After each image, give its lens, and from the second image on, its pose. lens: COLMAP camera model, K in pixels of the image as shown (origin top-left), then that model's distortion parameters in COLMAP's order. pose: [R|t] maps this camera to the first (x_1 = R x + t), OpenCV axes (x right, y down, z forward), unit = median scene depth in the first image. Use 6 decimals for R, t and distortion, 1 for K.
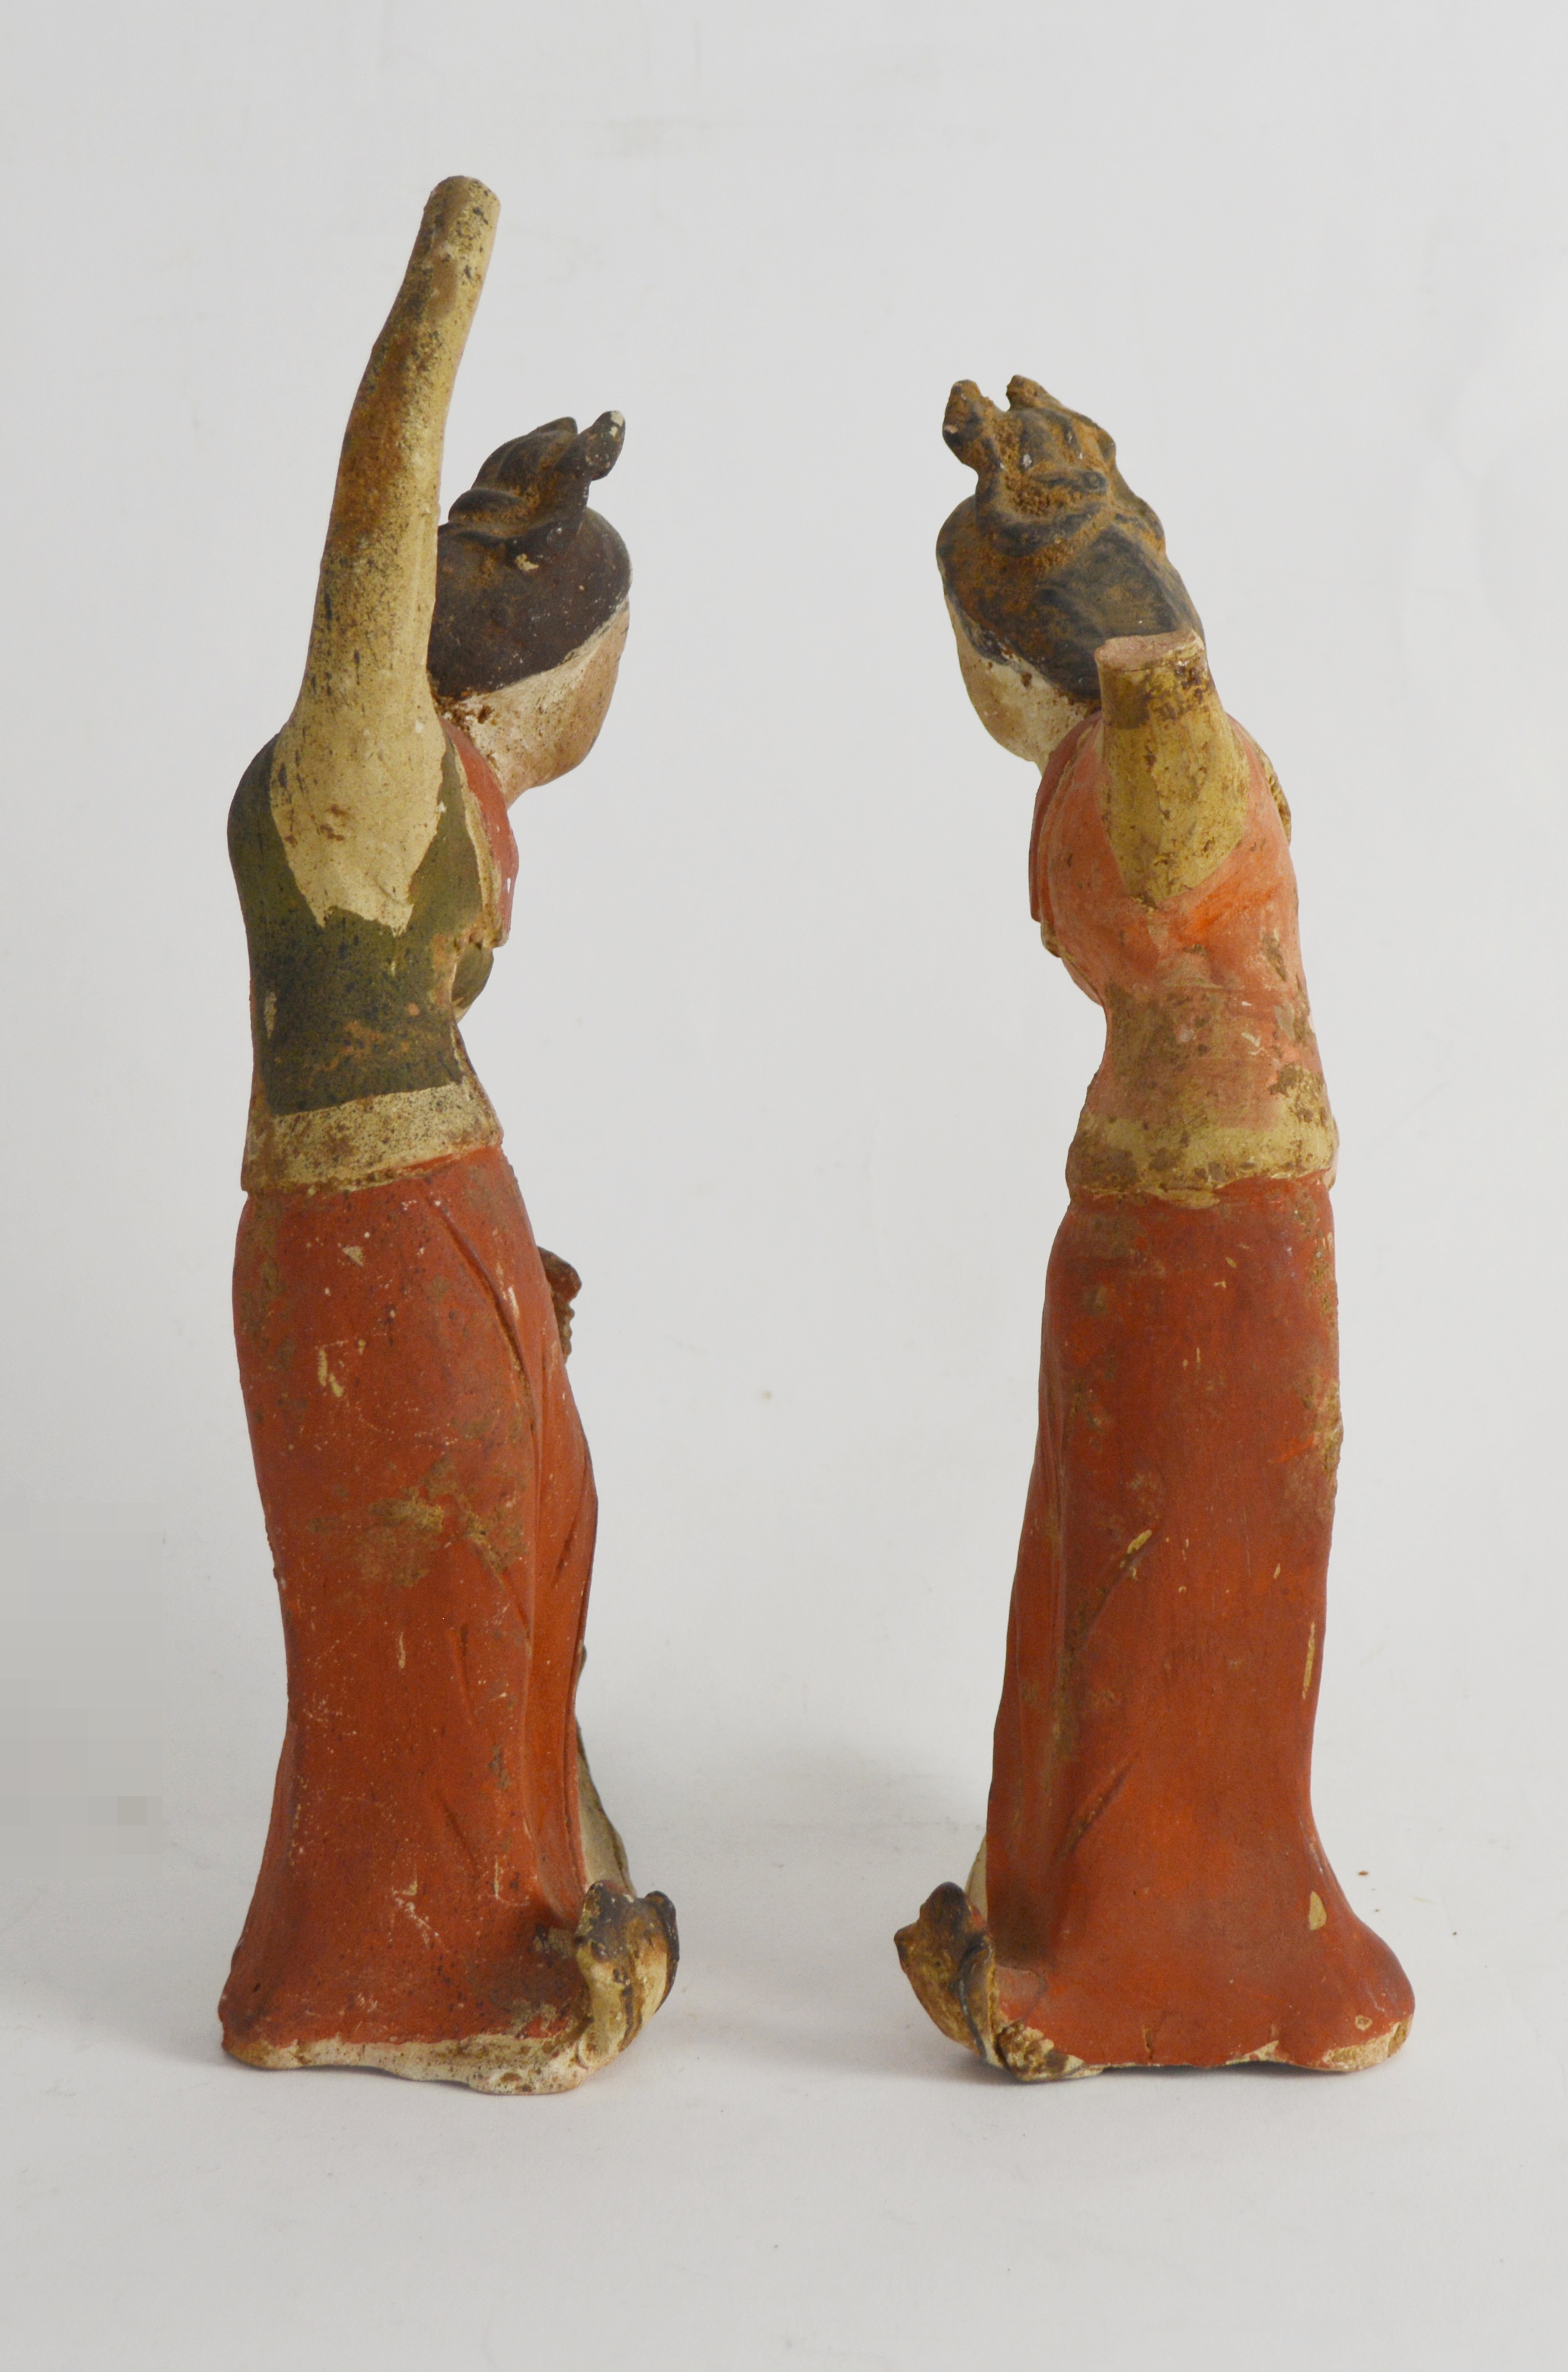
lens RADIAL K [[5119.2, 0, 784.0], [0, 5119.2, 1186.0], [0, 0, 1]] dist [-0.119176, 0.377402]
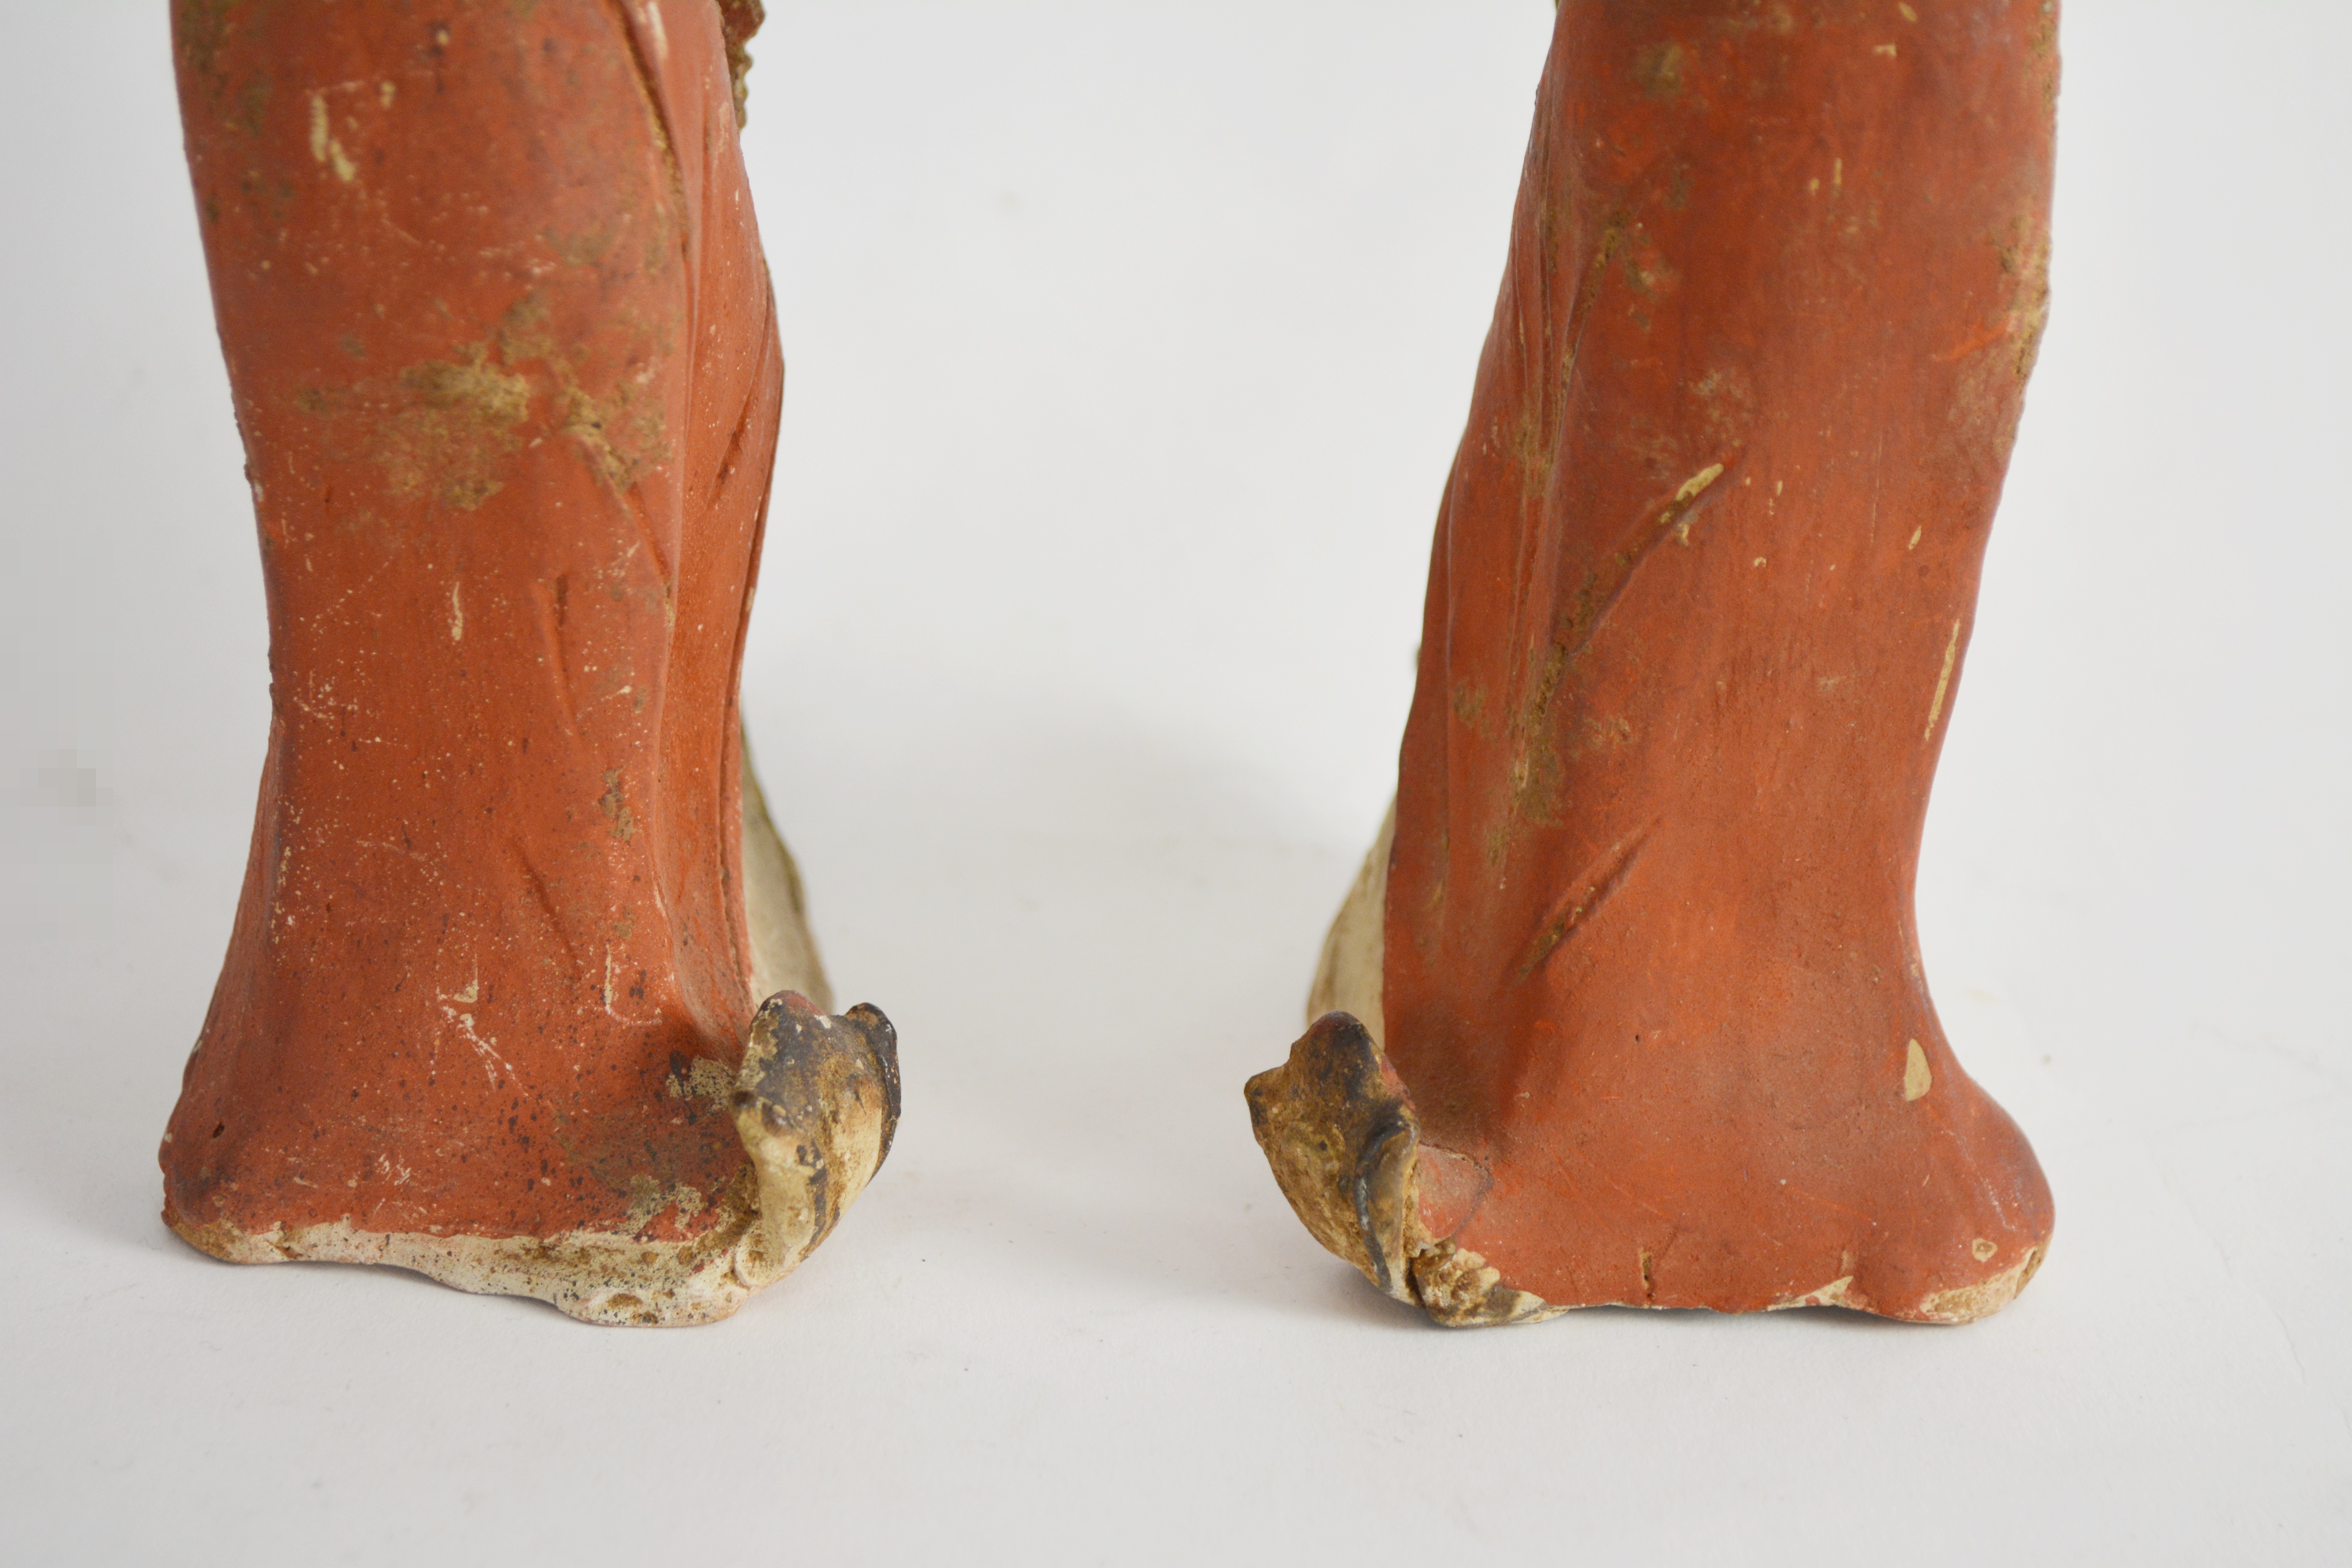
lens RADIAL K [[3997.6, 0, 1176.0], [0, 3997.6, 784.0], [0, 0, 1]] dist [0.001488, 0.064523]
pose [[0.996036, 0.029777, 0.083823, -0.029548], [-0.044808, 0.981979, 0.183602, 0.020725], [-0.076845, -0.186630, 0.979420, 0.532309]]
